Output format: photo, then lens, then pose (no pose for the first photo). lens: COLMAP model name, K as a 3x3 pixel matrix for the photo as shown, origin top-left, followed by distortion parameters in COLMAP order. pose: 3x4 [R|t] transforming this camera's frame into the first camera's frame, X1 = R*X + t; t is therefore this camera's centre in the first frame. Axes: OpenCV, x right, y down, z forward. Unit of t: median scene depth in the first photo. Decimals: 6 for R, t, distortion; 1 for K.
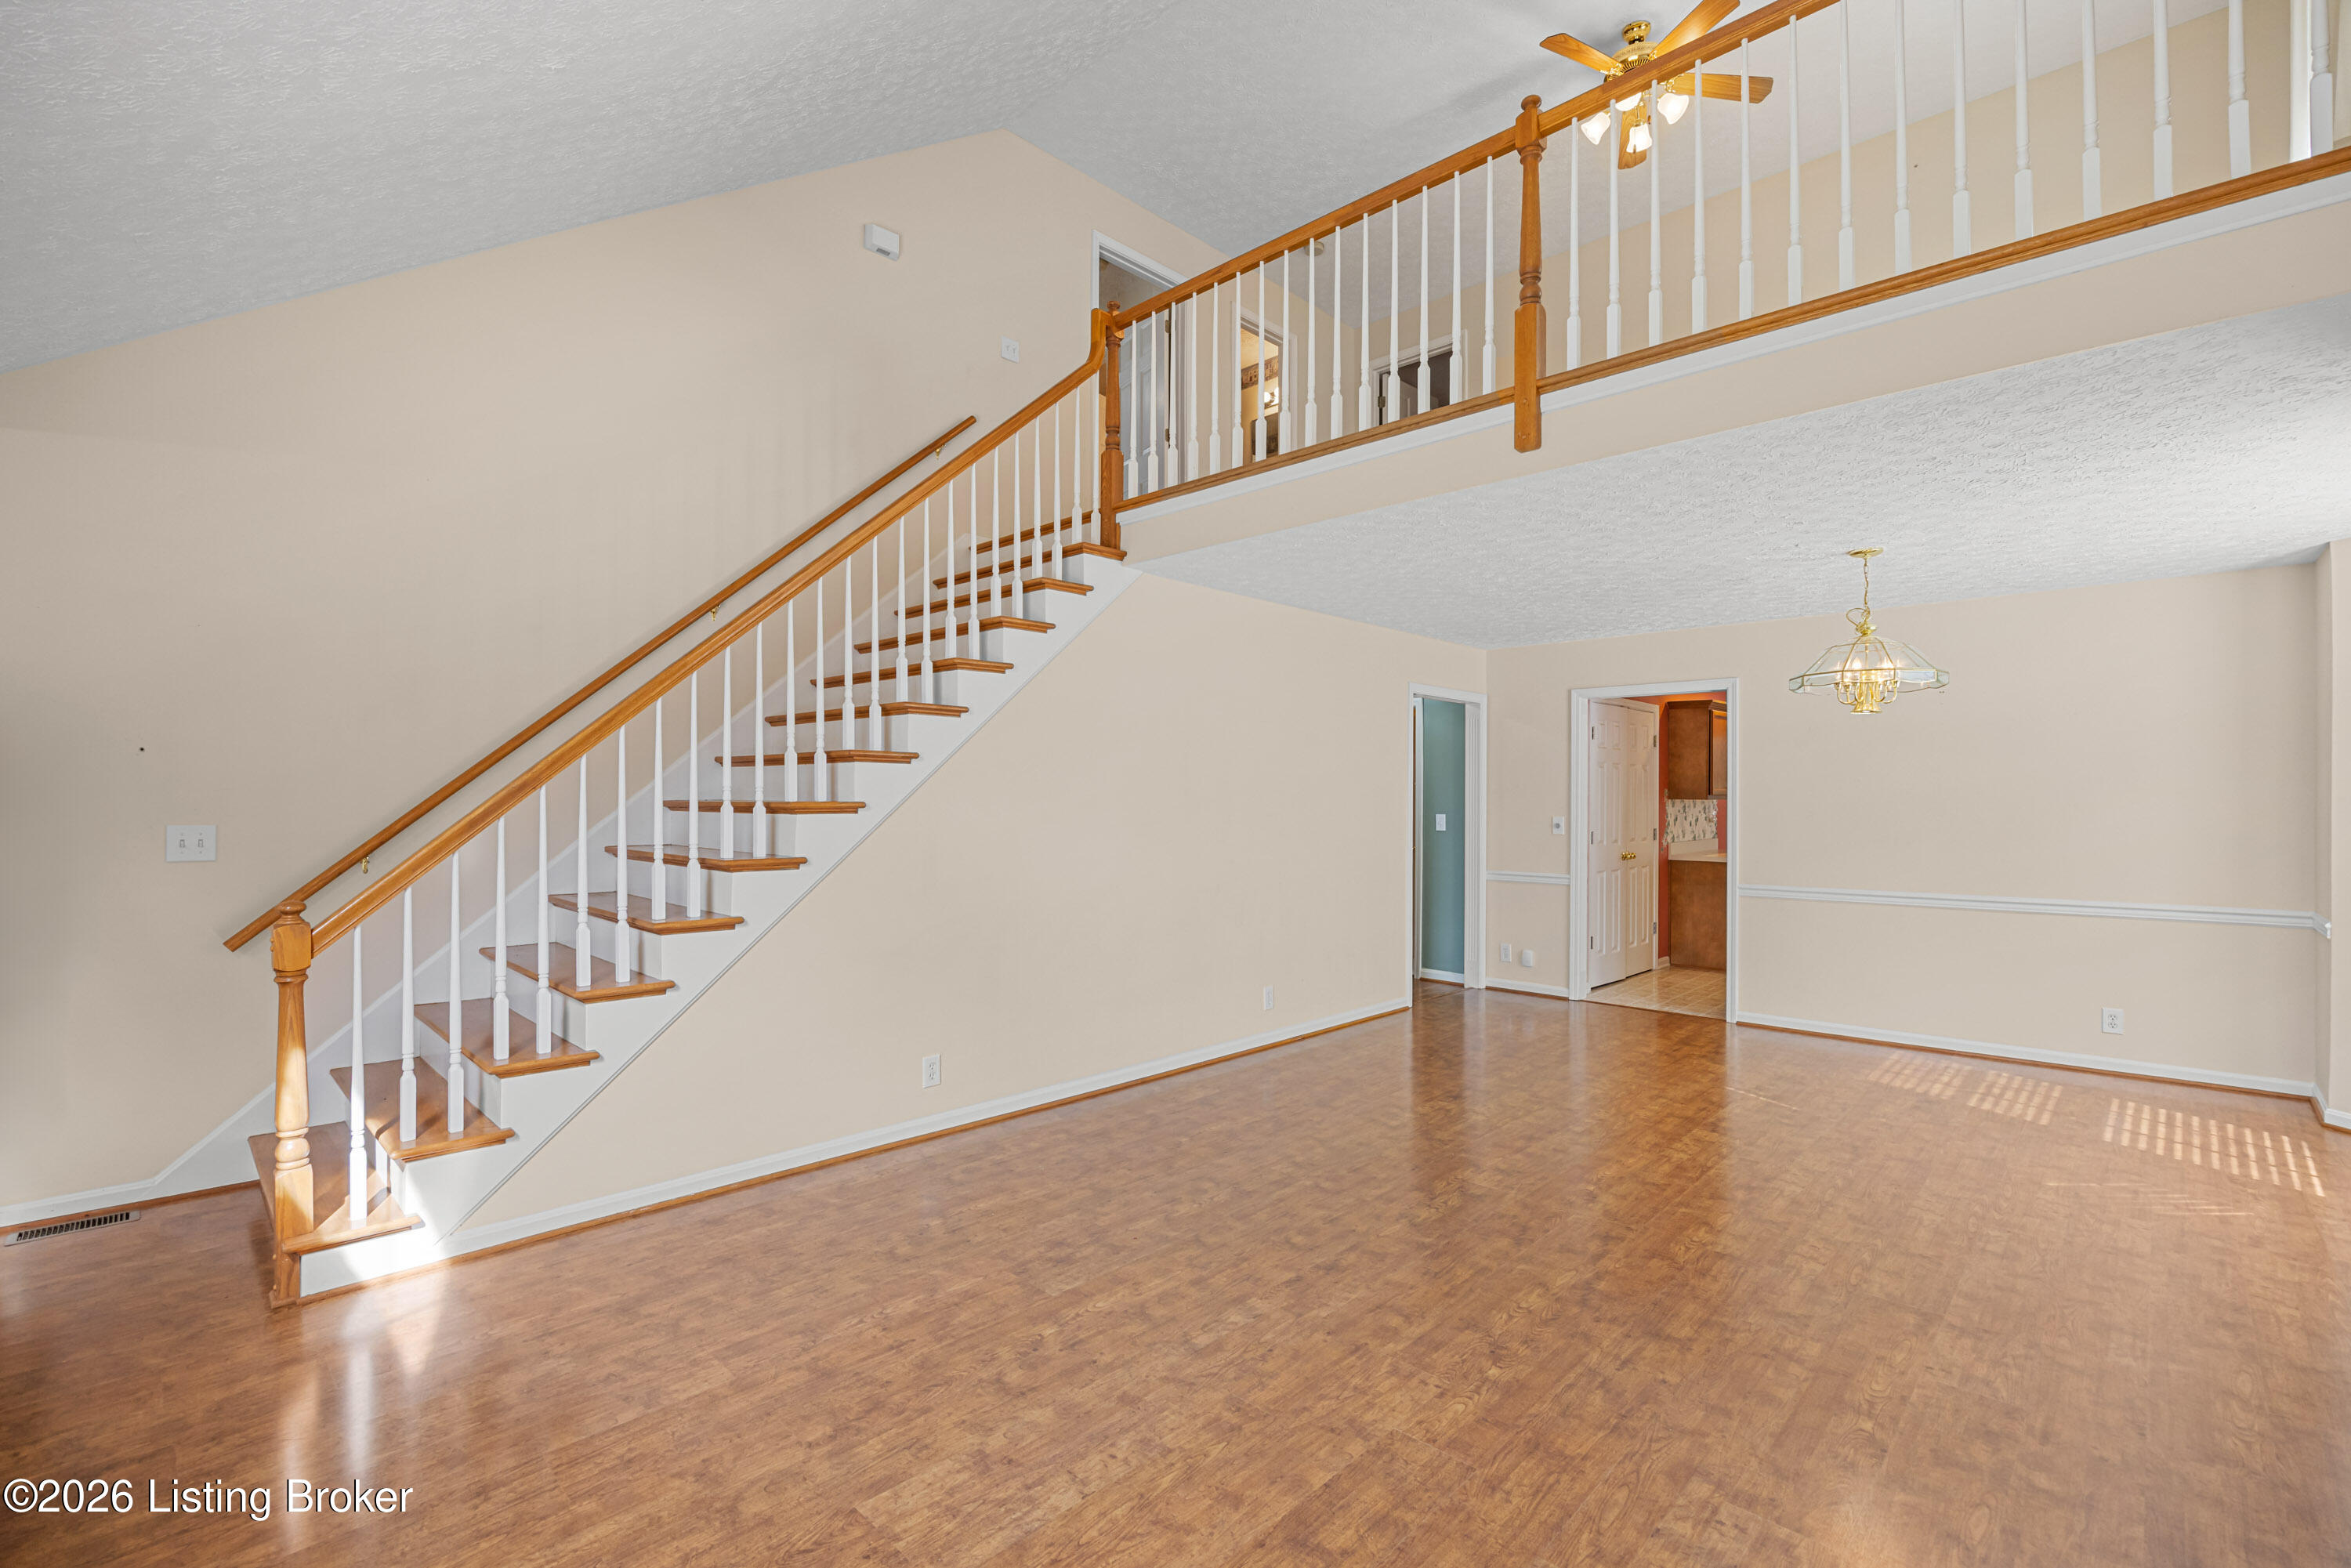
lens RADIAL K [[1050.1, 0, 1178.8], [0, 1050.1, 793.2], [0, 0, 1]] dist [-0.012361, 0.000147]
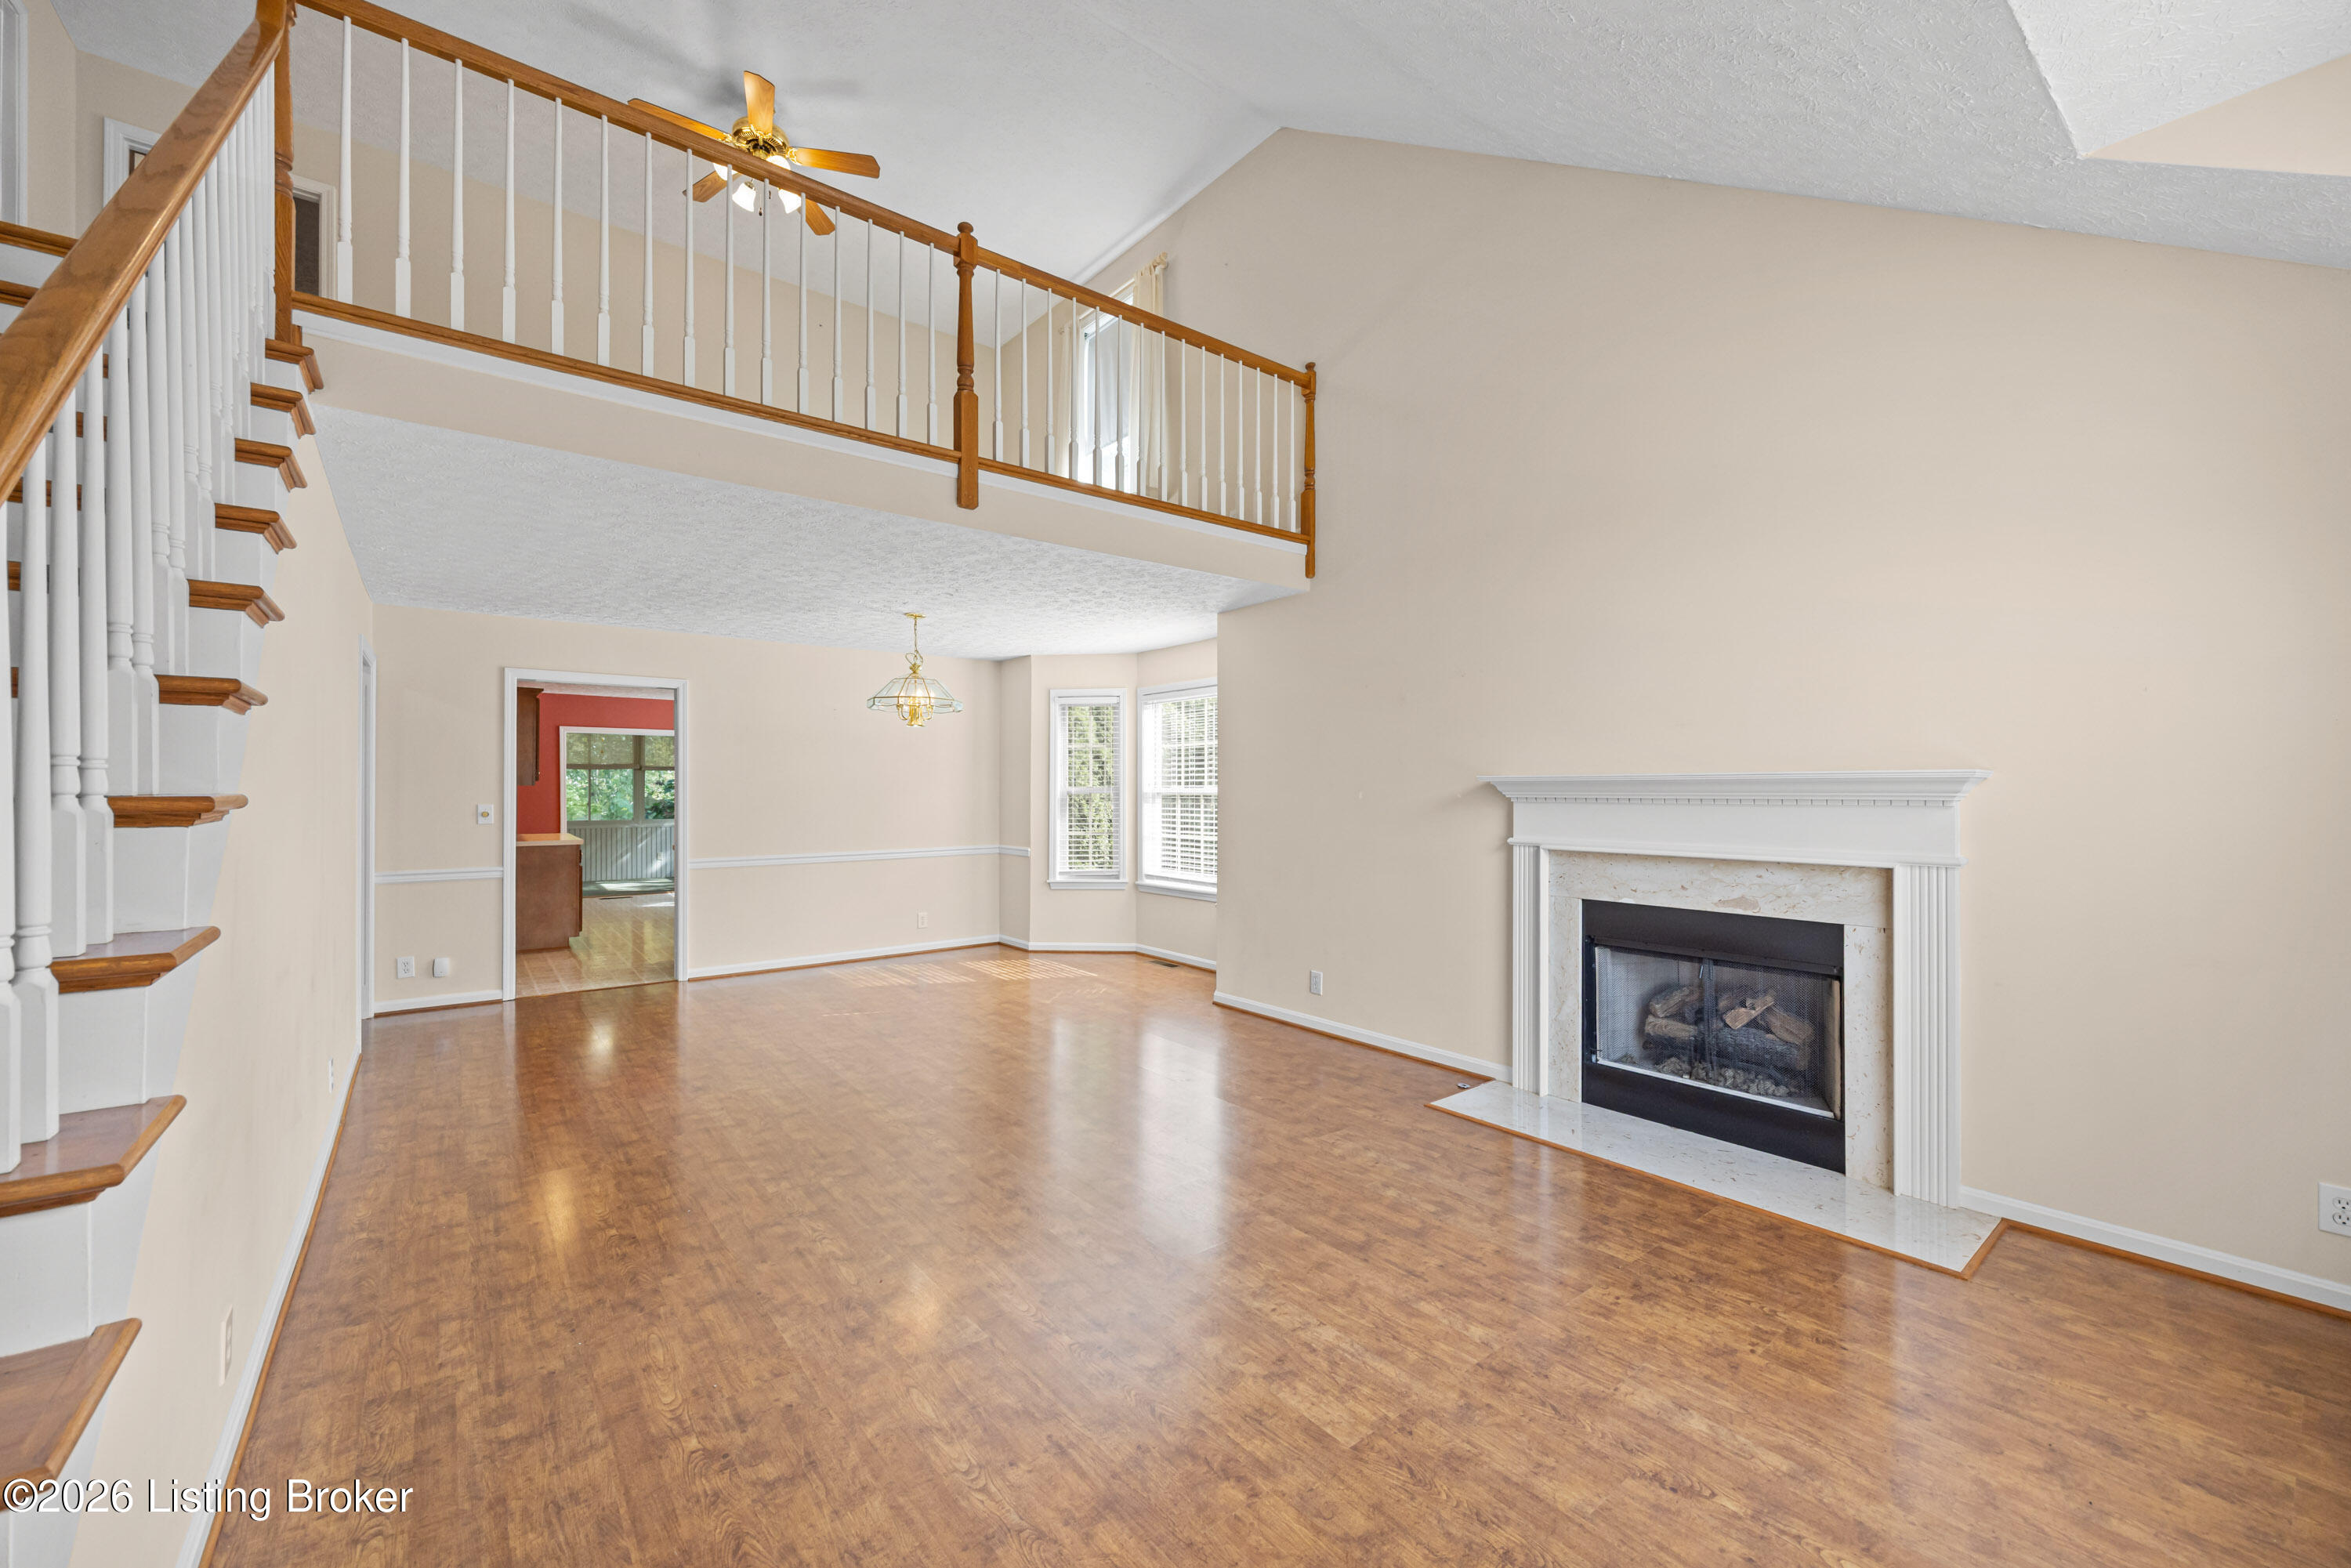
lens RADIAL K [[914.8, 0, 1185.9], [0, 914.8, 789.0], [0, 0, 1]] dist [-0.003139, 0.000503]
pose [[0.118232, -0.004740, 0.992975, -0.718733], [-0.005936, 0.999967, 0.005480, 0.001348], [-0.992968, -0.006542, 0.118200, 0.604214]]
